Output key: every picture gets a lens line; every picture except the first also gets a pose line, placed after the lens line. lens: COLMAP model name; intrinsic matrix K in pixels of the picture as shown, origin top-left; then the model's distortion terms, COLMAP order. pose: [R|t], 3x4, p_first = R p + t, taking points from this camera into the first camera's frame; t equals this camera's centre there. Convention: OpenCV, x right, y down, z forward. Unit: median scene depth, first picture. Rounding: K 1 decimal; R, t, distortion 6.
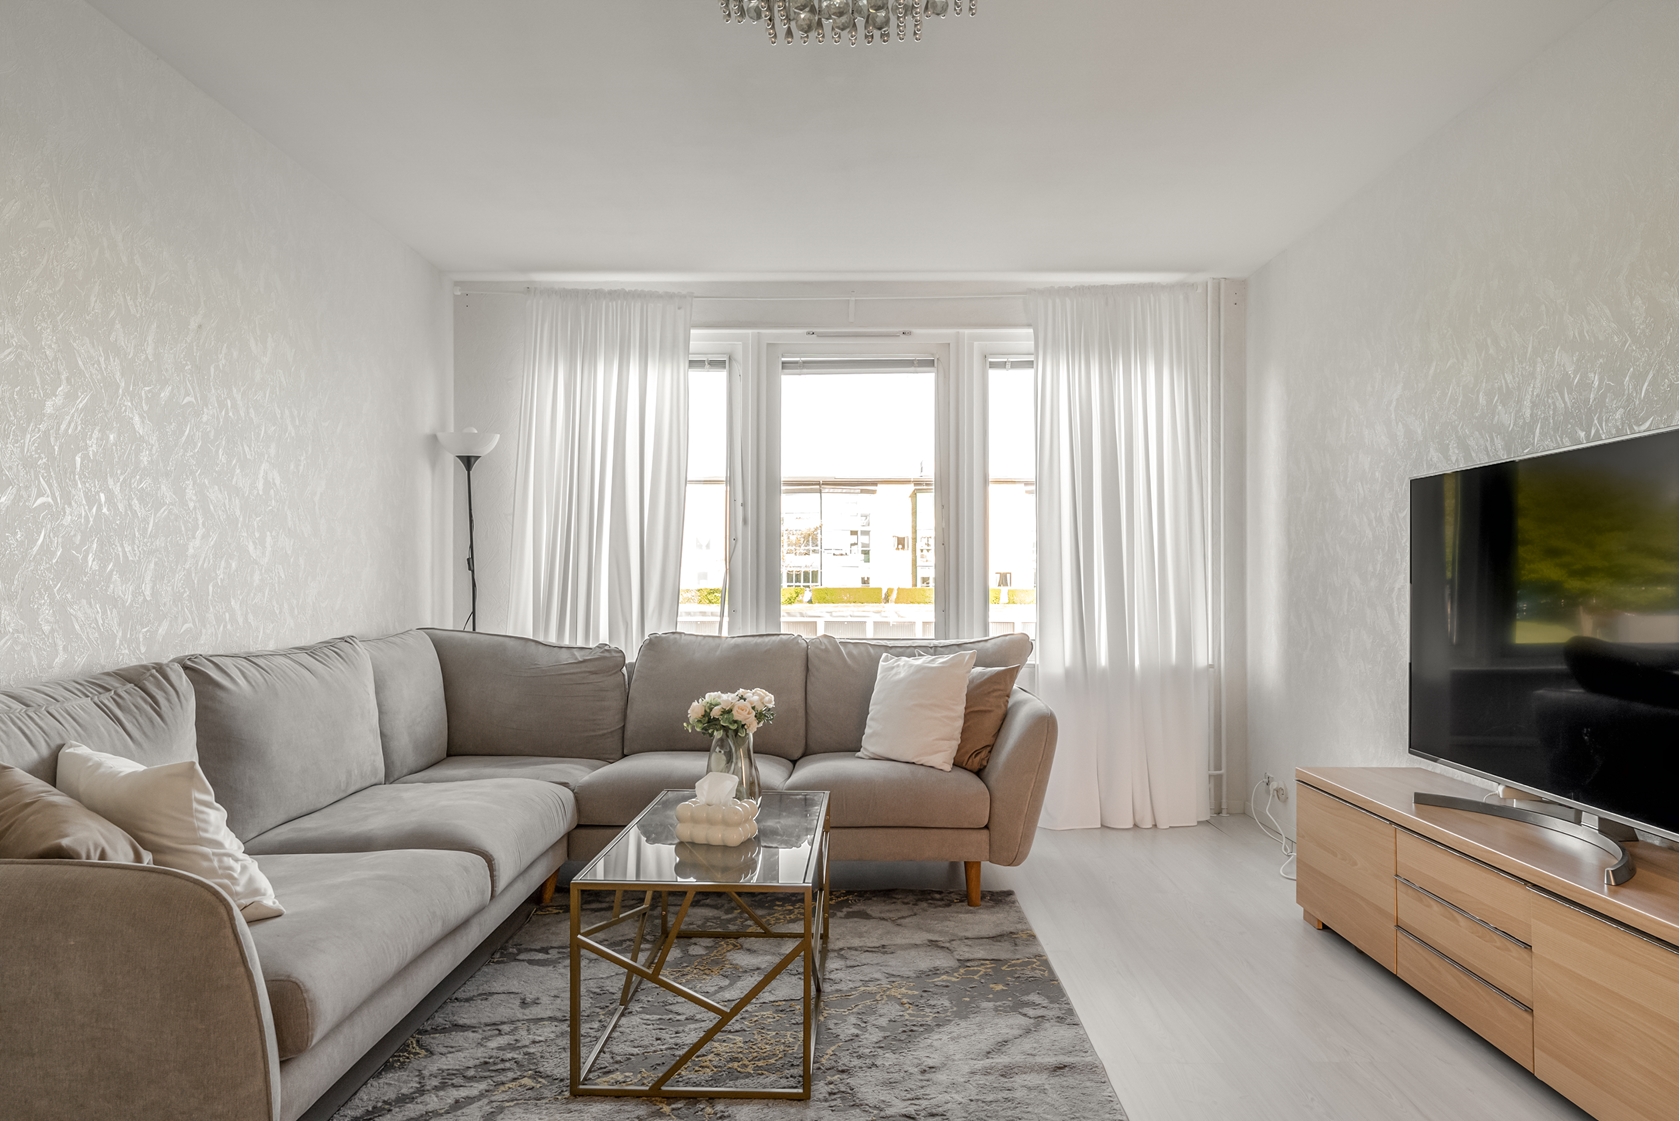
lens RADIAL K [[1025.3, 0, 838.3], [0, 1025.3, 556.0], [0, 0, 1]] dist [-0.001561, -0.000019]
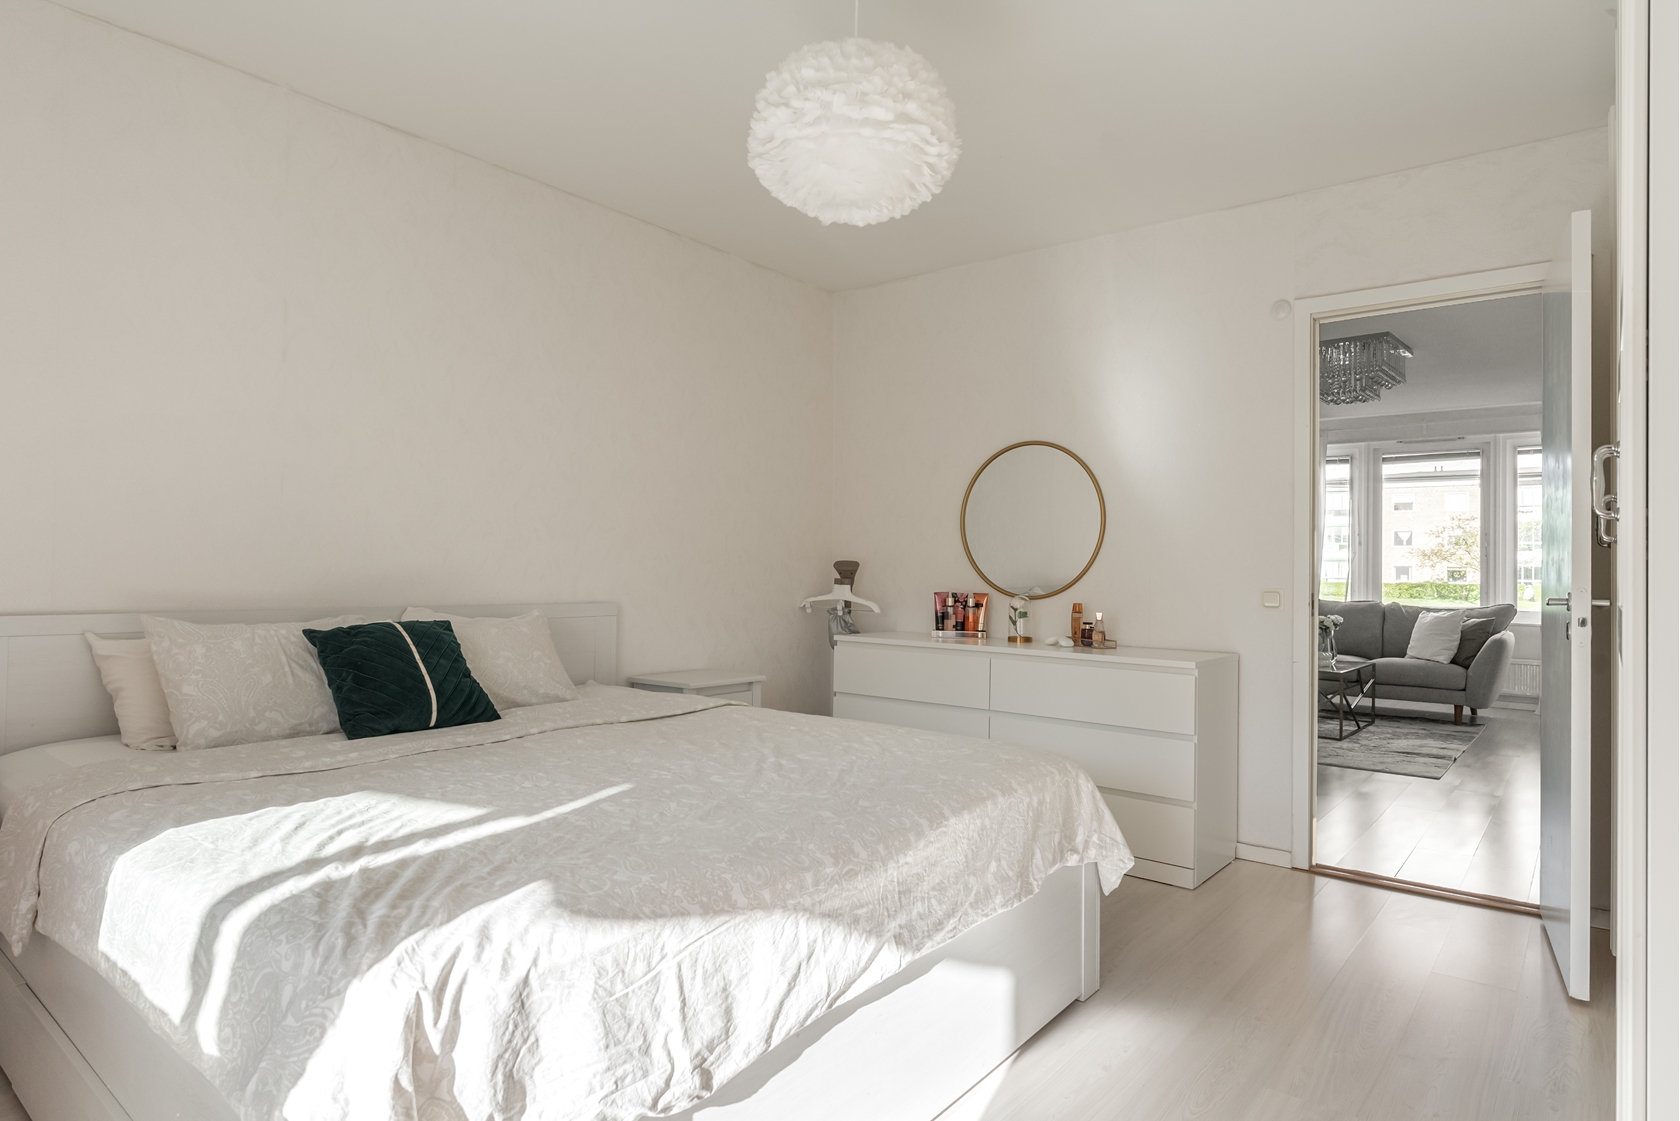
lens RADIAL K [[963.3, 0, 838.5], [0, 963.3, 556.0], [0, 0, 1]] dist [0.003232, 0.000444]
pose [[0.776325, 0.002816, -0.630326, 0.294297], [0.001203, 0.999982, 0.005948, -0.022212], [0.630331, -0.005376, 0.776307, -1.026905]]
